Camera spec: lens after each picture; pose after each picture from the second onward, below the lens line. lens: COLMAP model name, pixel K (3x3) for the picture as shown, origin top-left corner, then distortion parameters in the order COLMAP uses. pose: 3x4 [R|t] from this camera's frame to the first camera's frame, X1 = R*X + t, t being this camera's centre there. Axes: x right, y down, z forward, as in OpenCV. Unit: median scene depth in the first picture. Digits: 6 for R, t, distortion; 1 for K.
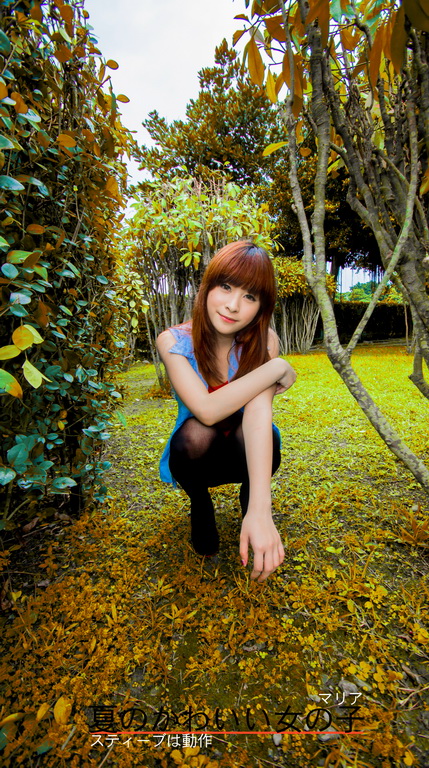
lens RADIAL K [[330.1, 0, 216.4], [0, 330.1, 378.0], [0, 0, 1]] dist [-0.006360, -0.008259]
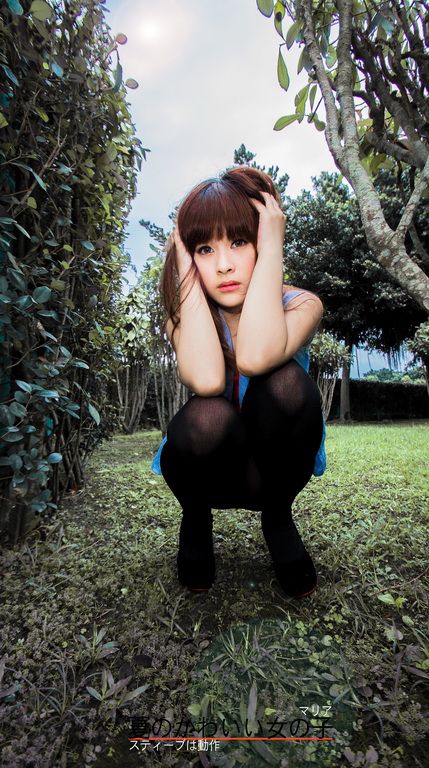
lens RADIAL K [[330.1, 0, 218.8], [0, 330.1, 382.4], [0, 0, 1]] dist [-0.006360, -0.008259]
pose [[0.998780, 0.030561, -0.038794, 0.056023], [-0.038946, 0.970438, -0.238188, 0.322884], [0.030368, 0.239409, 0.970444, 0.340995]]
